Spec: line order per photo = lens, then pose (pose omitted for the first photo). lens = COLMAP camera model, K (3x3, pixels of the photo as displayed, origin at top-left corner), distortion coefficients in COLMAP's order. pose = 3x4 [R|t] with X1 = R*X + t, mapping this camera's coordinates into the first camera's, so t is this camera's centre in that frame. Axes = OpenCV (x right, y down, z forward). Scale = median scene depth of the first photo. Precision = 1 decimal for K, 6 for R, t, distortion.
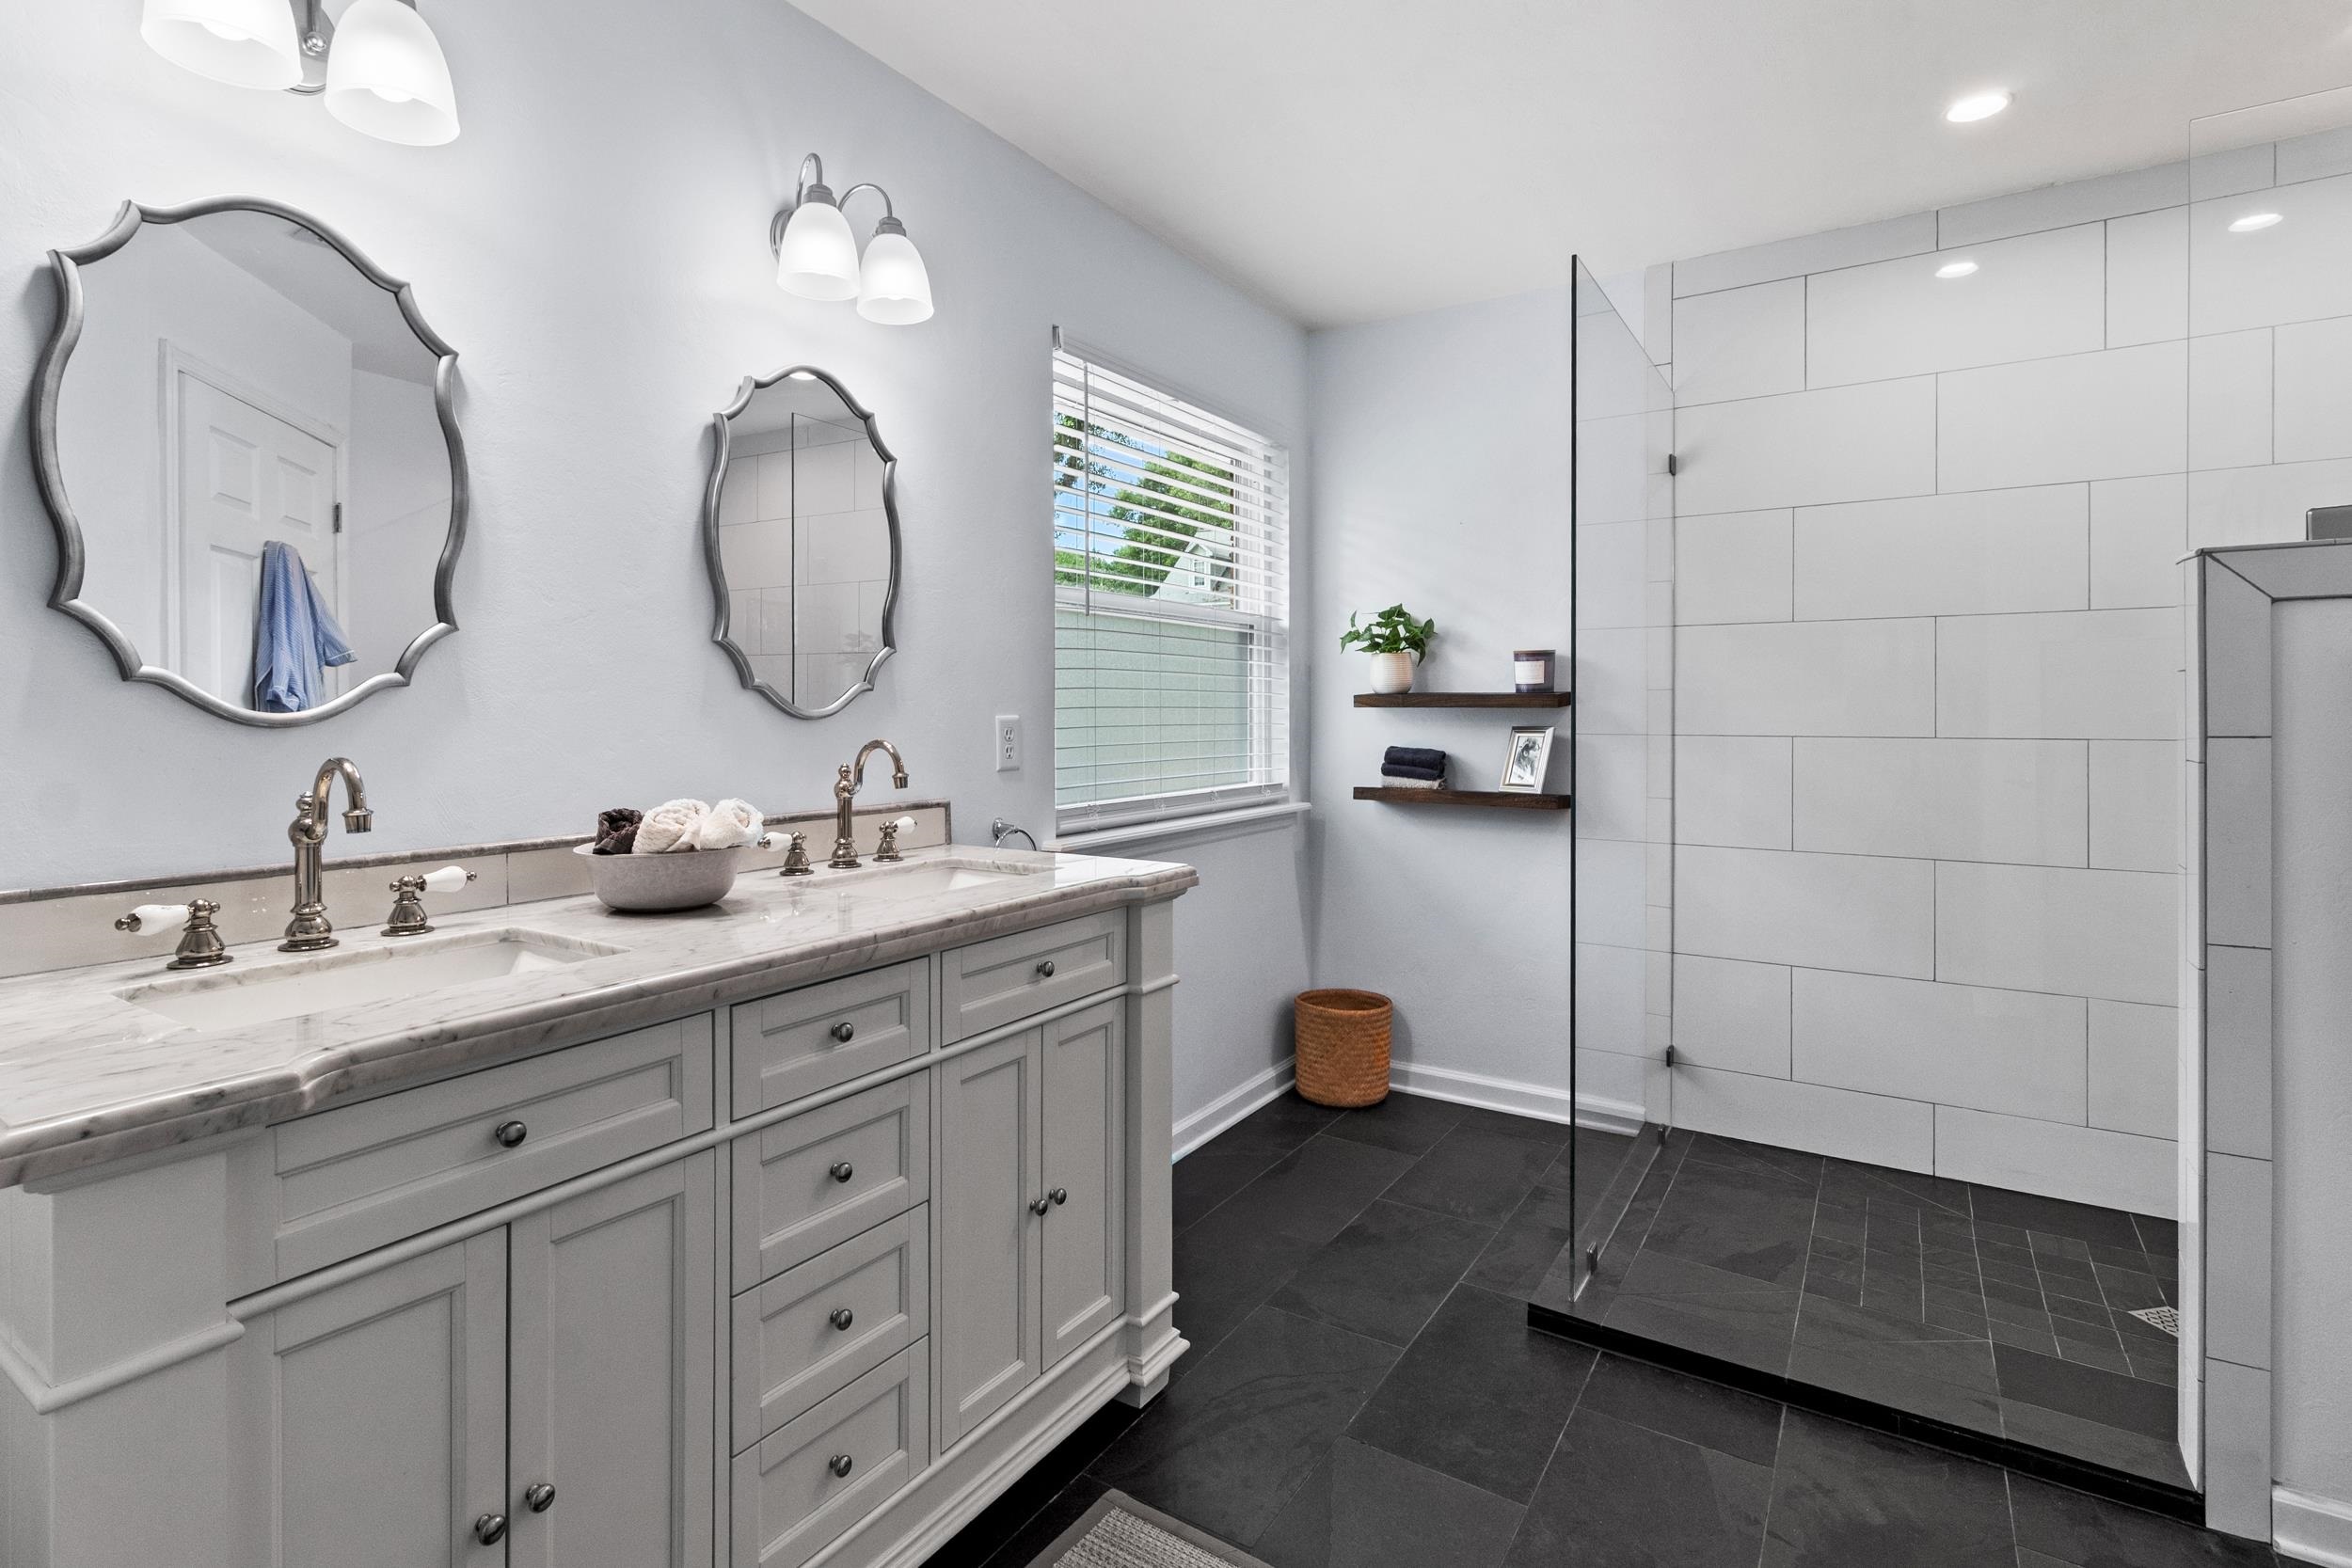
lens RADIAL K [[1108.9, 0, 1170.5], [0, 1108.9, 692.4], [0, 0, 1]] dist [0.001073, 0.000097]
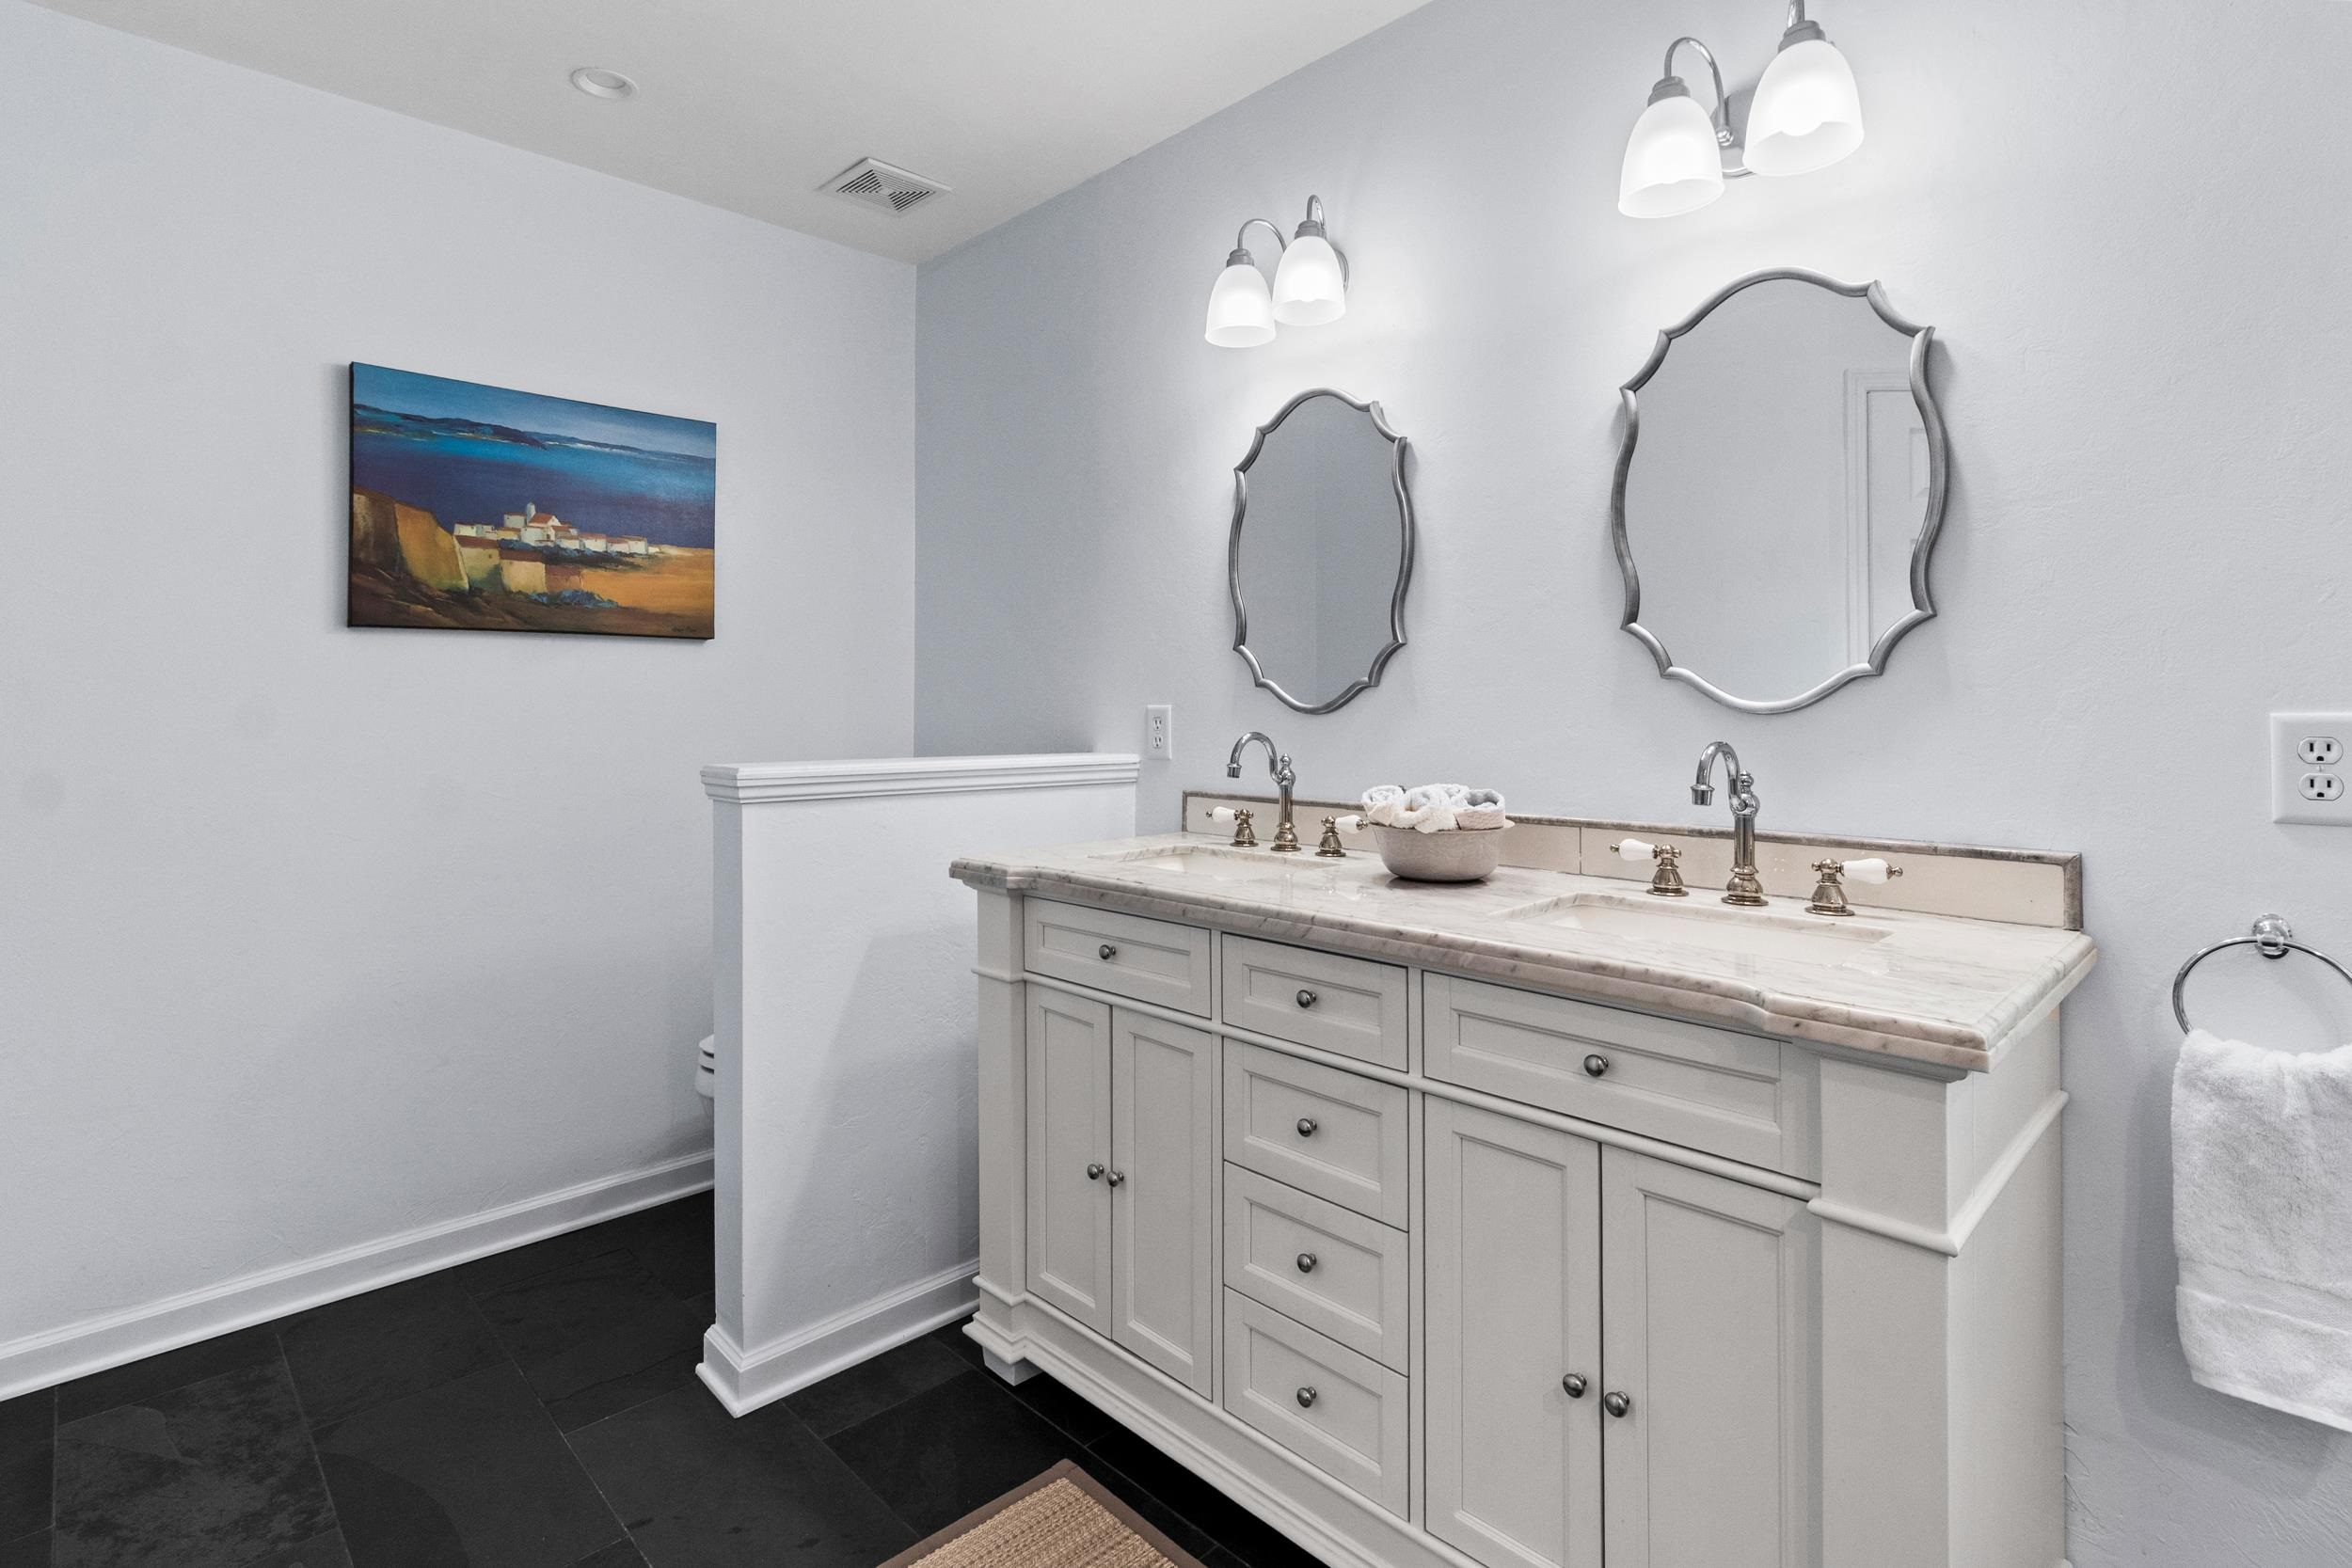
lens RADIAL K [[1108.9, 0, 1170.5], [0, 1108.9, 692.4], [0, 0, 1]] dist [0.001073, 0.000097]
pose [[-0.211510, -0.002679, -0.977372, 0.564570], [0.026148, 0.999623, -0.008398, 0.000369], [0.977026, -0.027332, -0.211360, 0.735555]]
